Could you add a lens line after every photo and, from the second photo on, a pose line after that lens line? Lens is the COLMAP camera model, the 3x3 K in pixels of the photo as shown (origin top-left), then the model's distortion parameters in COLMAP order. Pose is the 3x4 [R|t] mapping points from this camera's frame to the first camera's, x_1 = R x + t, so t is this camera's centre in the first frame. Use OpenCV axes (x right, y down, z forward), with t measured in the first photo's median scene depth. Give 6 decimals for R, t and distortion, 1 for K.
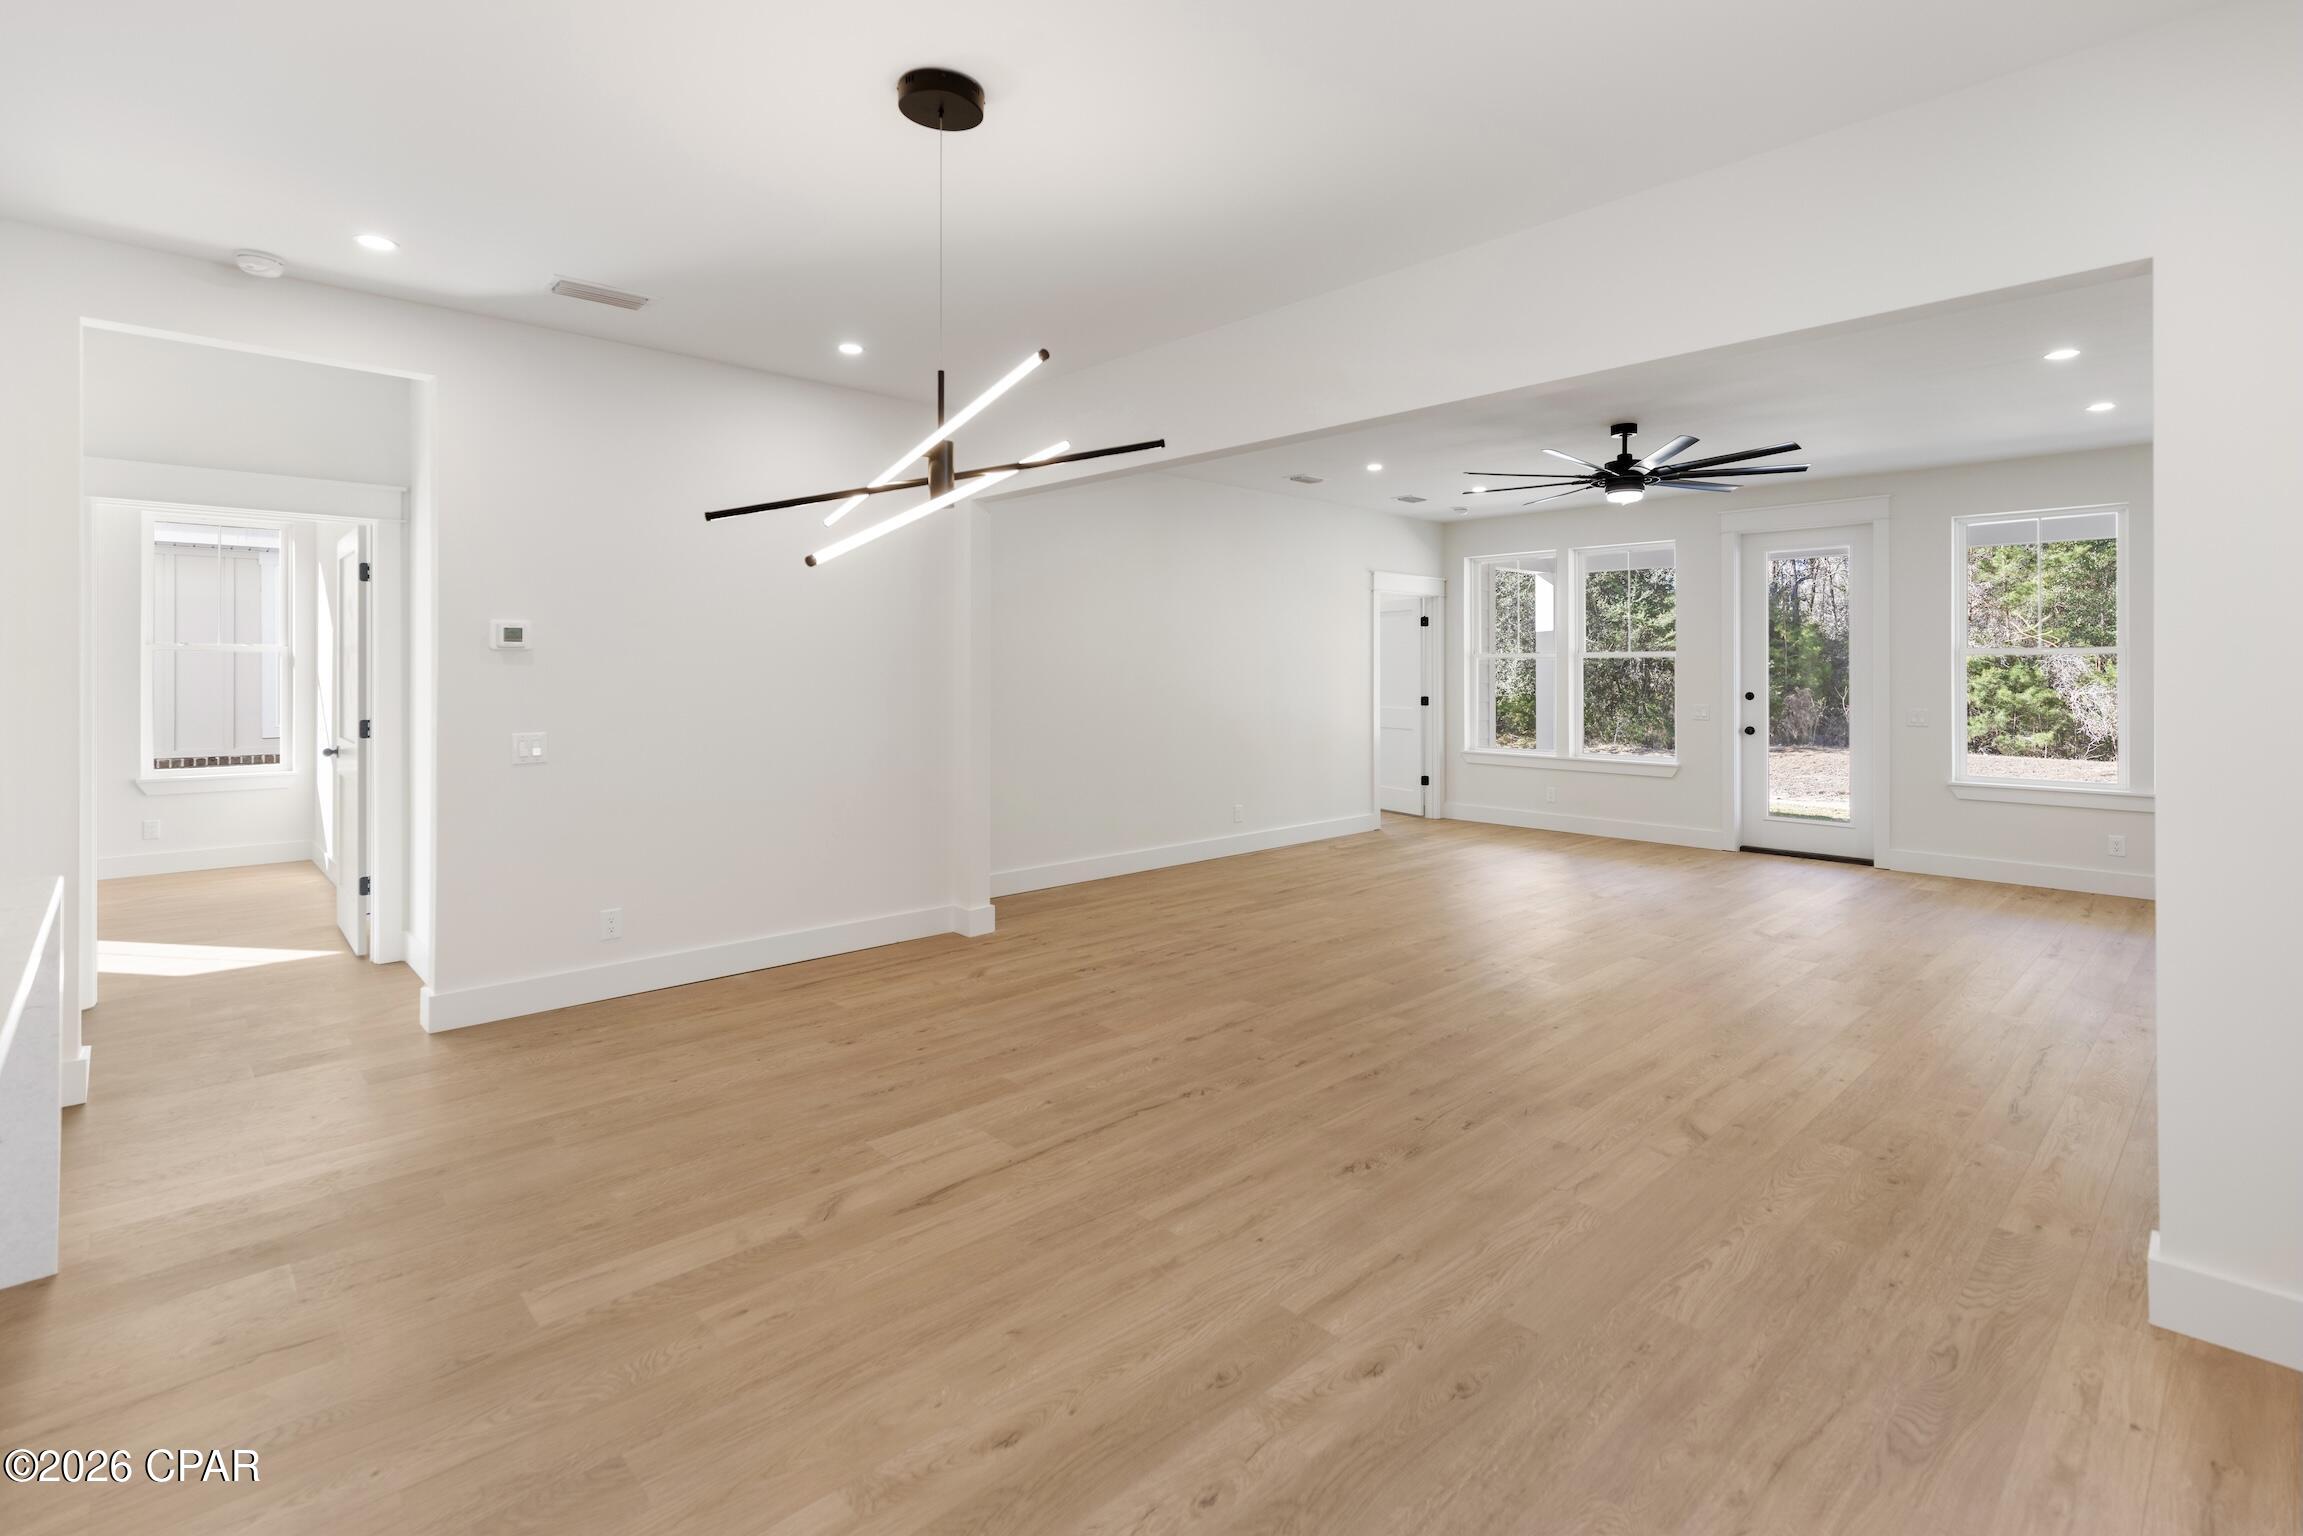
lens RADIAL K [[1072.2, 0, 1159.7], [0, 1072.2, 671.2], [0, 0, 1]] dist [0.008468, -0.001744]
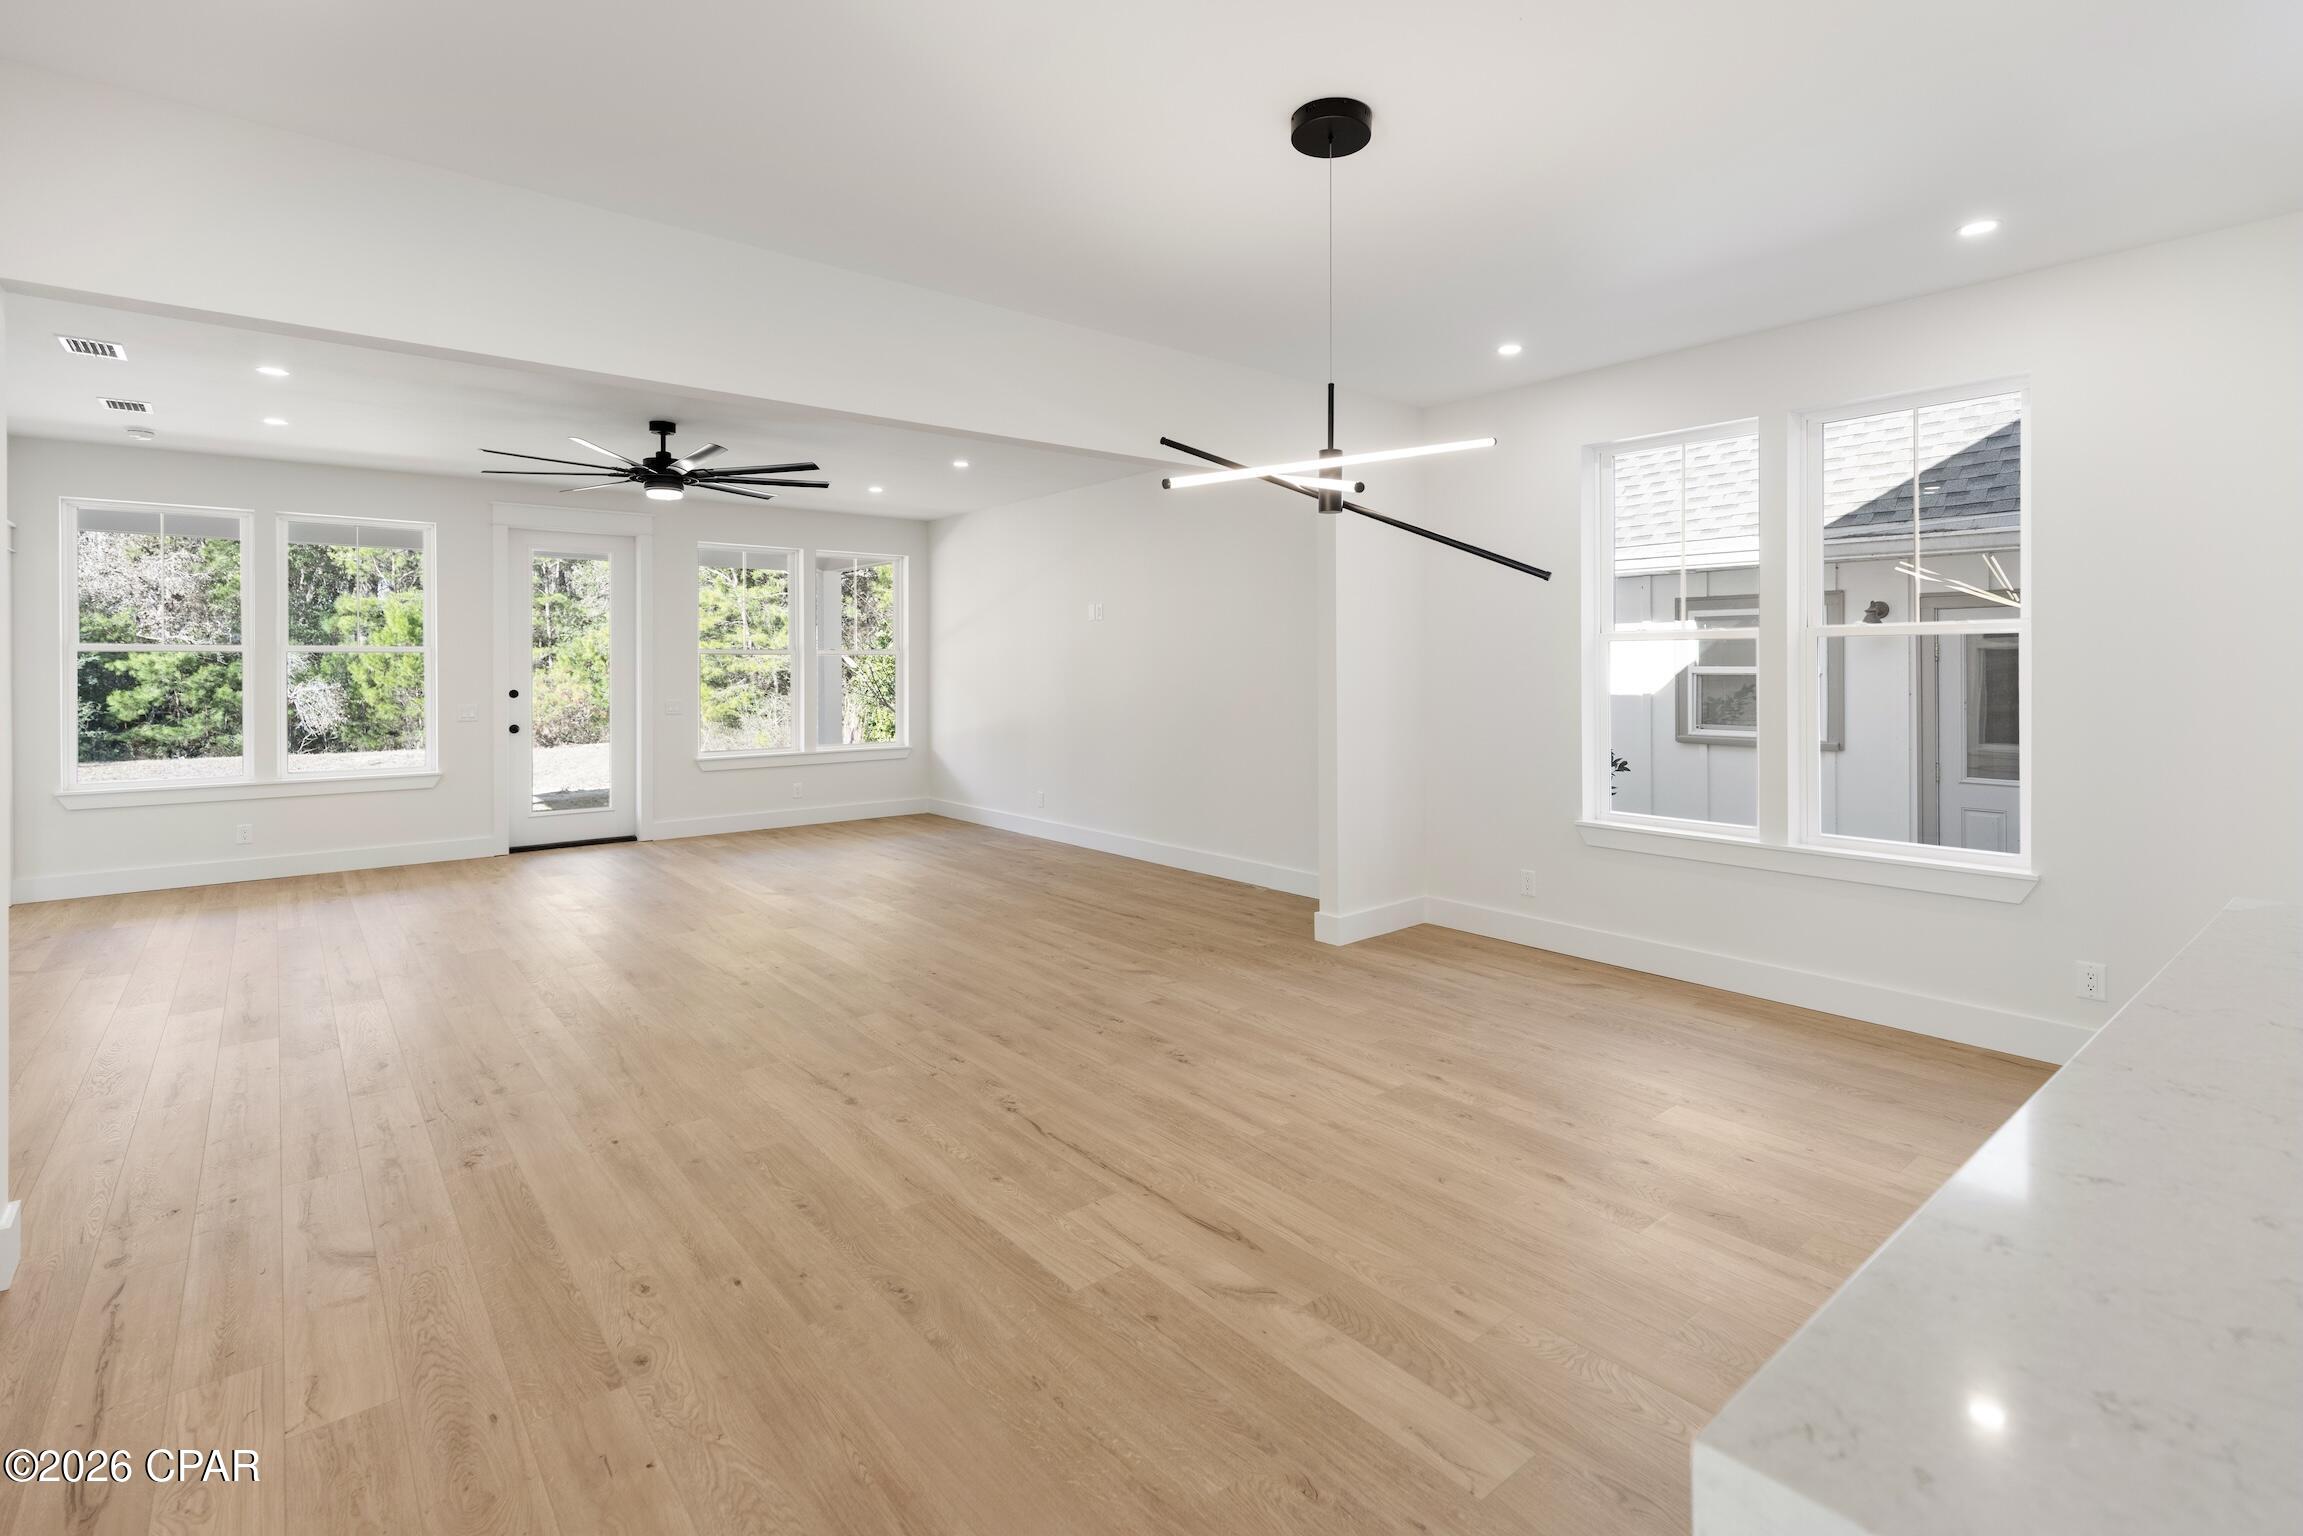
lens RADIAL K [[1070.0, 0, 1168.3], [0, 1070.0, 664.2], [0, 0, 1]] dist [0.008298, -0.000891]
pose [[0.063972, 0.000435, 0.997952, -0.506076], [0.003428, 0.999994, -0.000656, -0.001884], [-0.997946, 0.003463, 0.063971, 0.436015]]
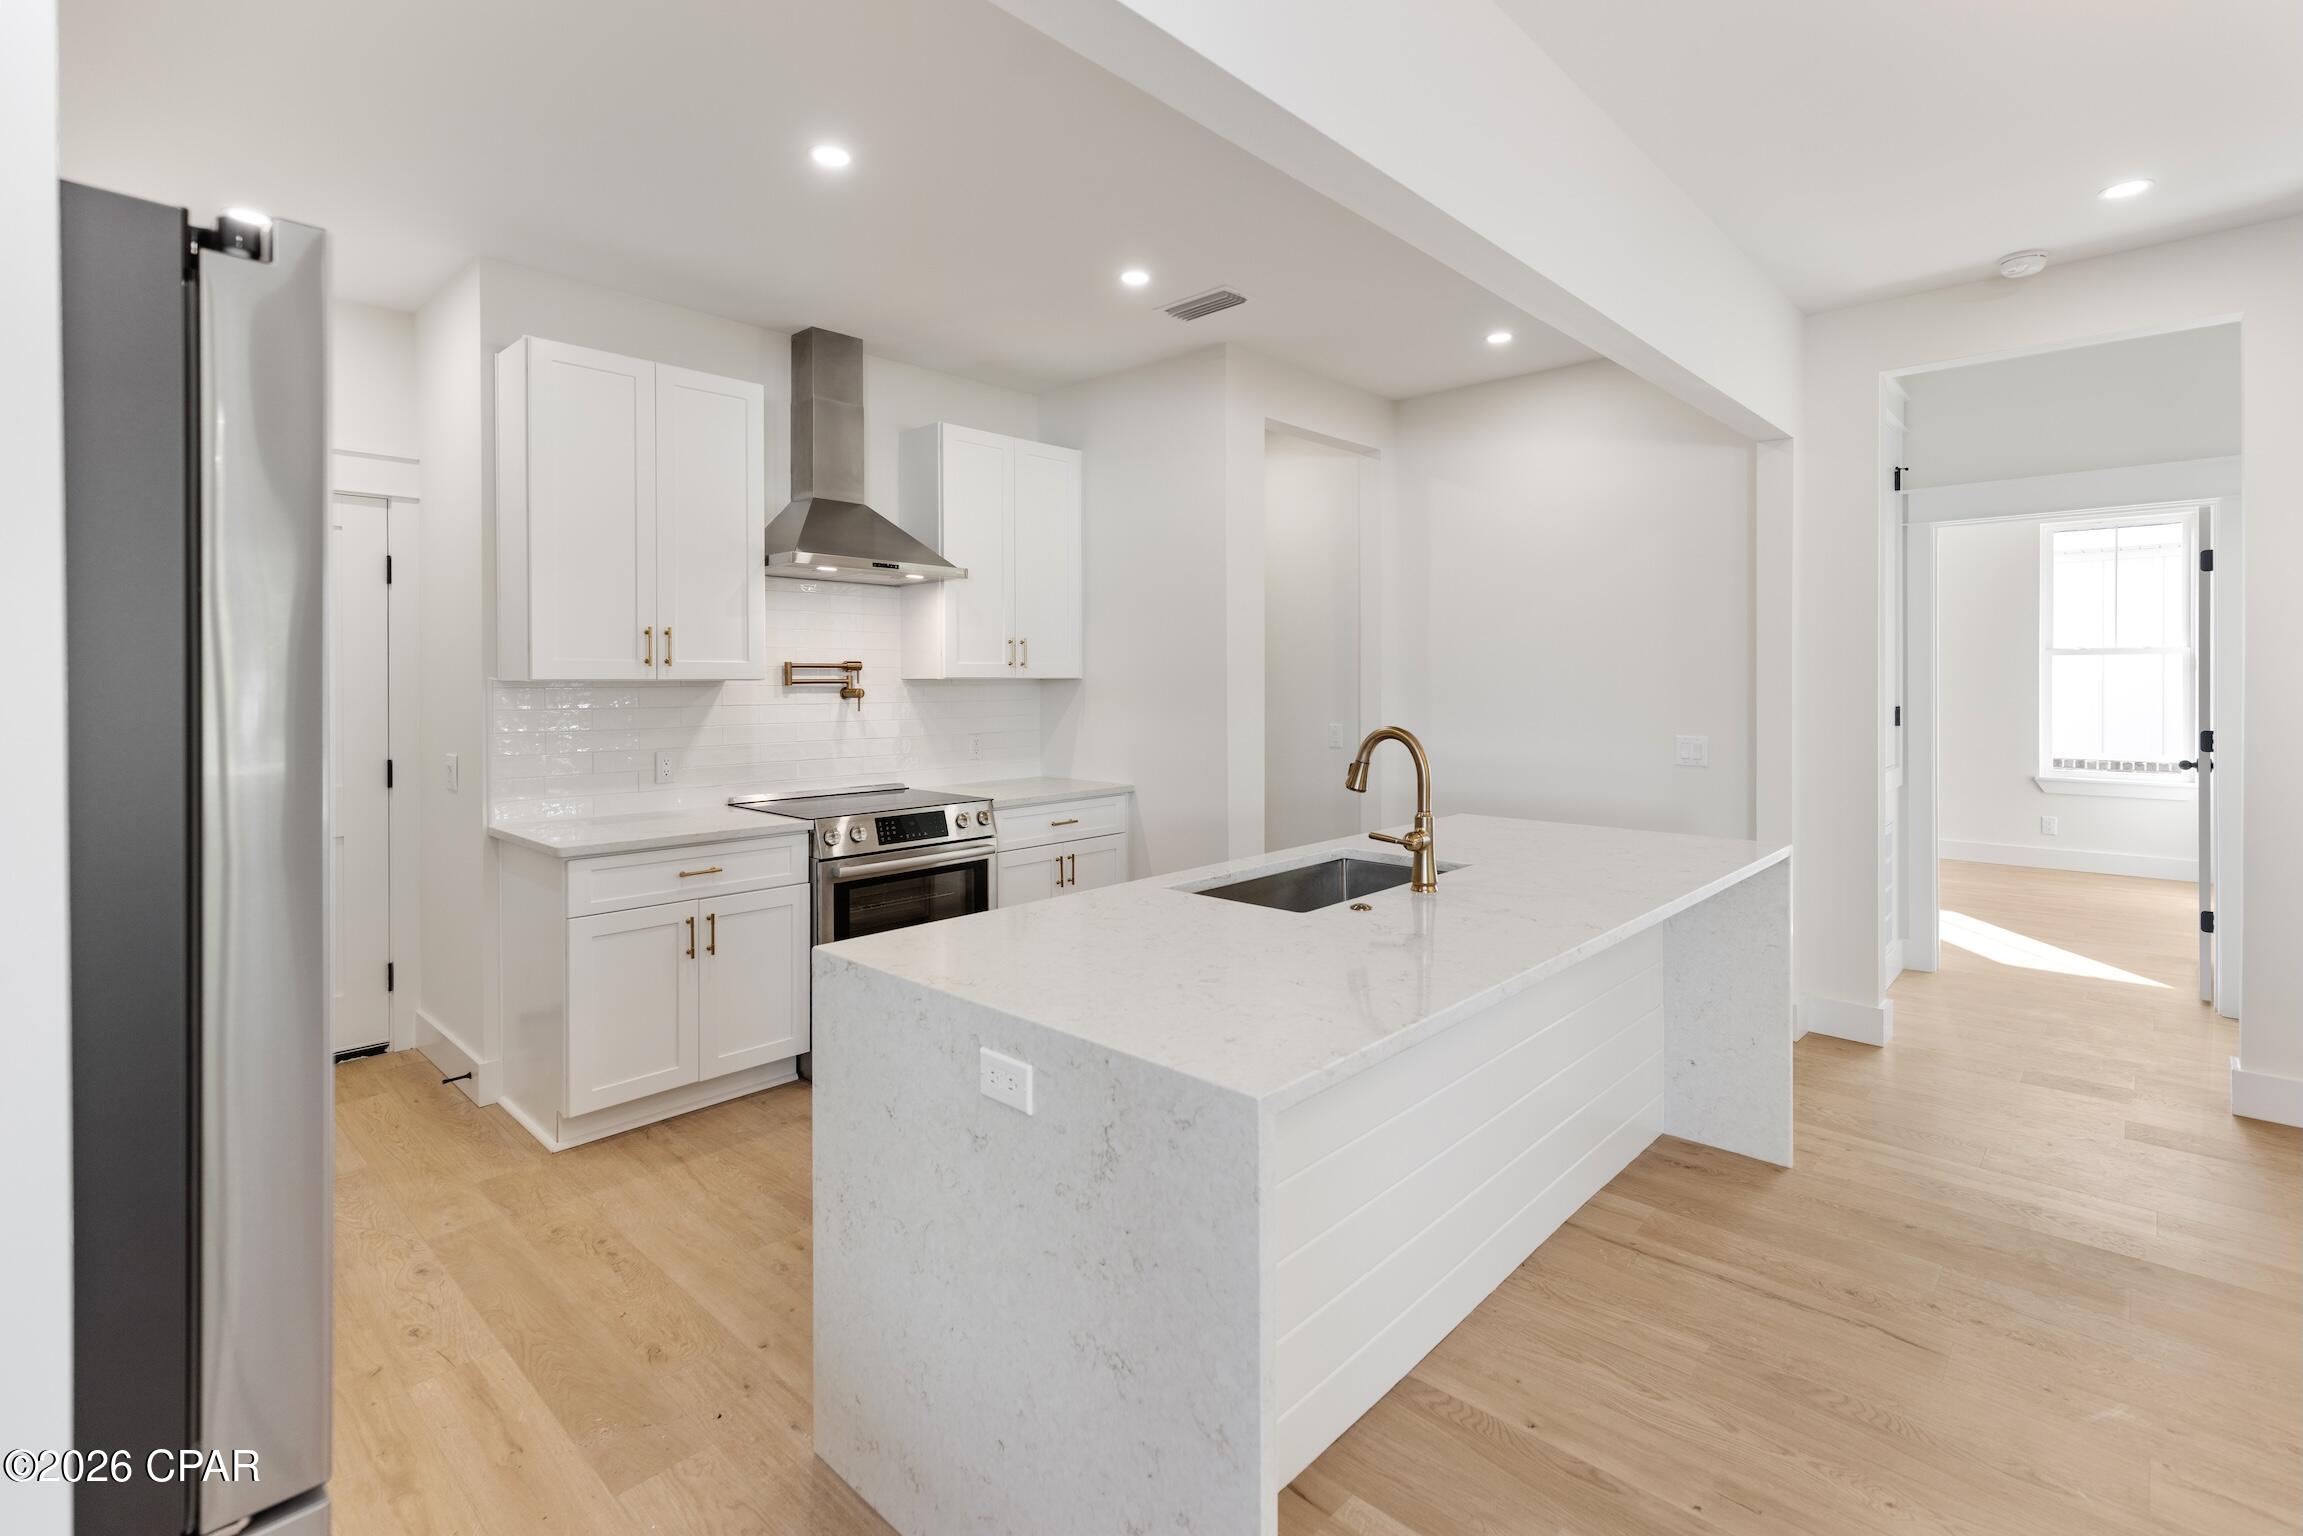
lens RADIAL K [[1061.6, 0, 1165.0], [0, 1061.6, 677.0], [0, 0, 1]] dist [0.002077, 0.000454]
pose [[0.063649, -0.003669, -0.997966, 0.052515], [0.005395, 0.999980, -0.003332, 0.000862], [0.997958, -0.005172, 0.063668, 0.085016]]
